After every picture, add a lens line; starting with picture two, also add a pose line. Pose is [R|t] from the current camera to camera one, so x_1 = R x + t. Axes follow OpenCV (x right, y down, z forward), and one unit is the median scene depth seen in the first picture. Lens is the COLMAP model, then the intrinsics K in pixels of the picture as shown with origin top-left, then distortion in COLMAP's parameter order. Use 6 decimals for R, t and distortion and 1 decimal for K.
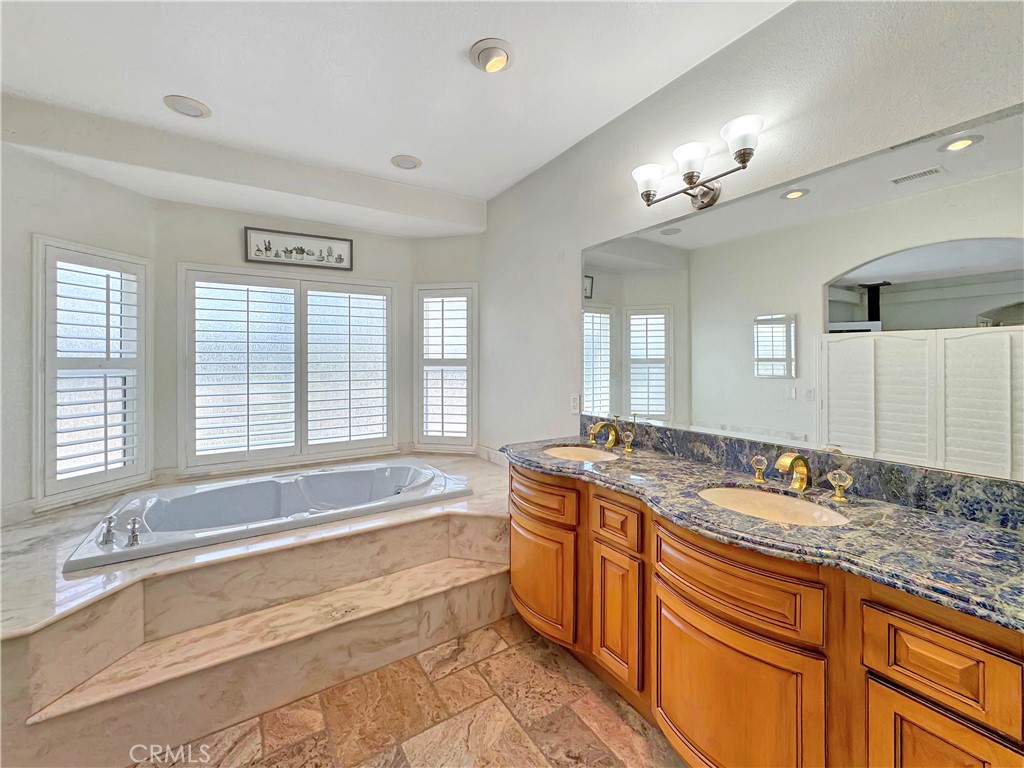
lens RADIAL K [[416.5, 0, 505.2], [0, 416.5, 359.3], [0, 0, 1]] dist [-0.006149, 0.001699]
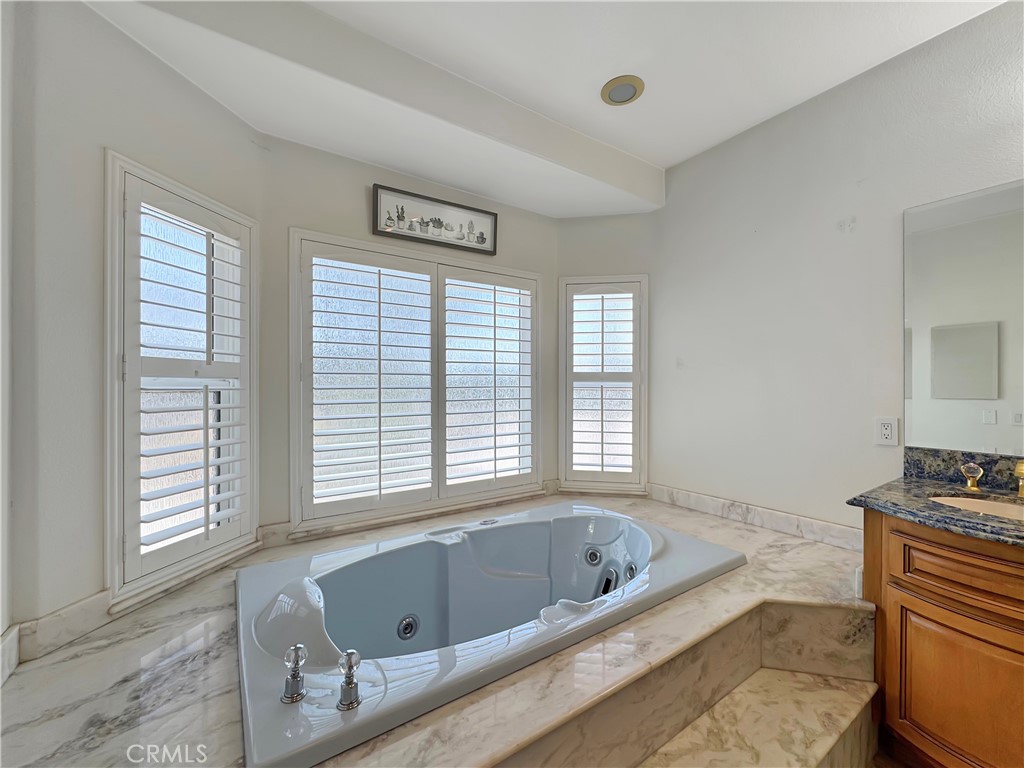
lens RADIAL K [[416.5, 0, 513.0], [0, 416.5, 385.2], [0, 0, 1]] dist [-0.006149, 0.001699]
pose [[0.999478, 0.004523, 0.031975, -0.385230], [-0.004654, 0.999981, 0.004025, 0.023352], [-0.031956, -0.004171, 0.999481, 0.256489]]
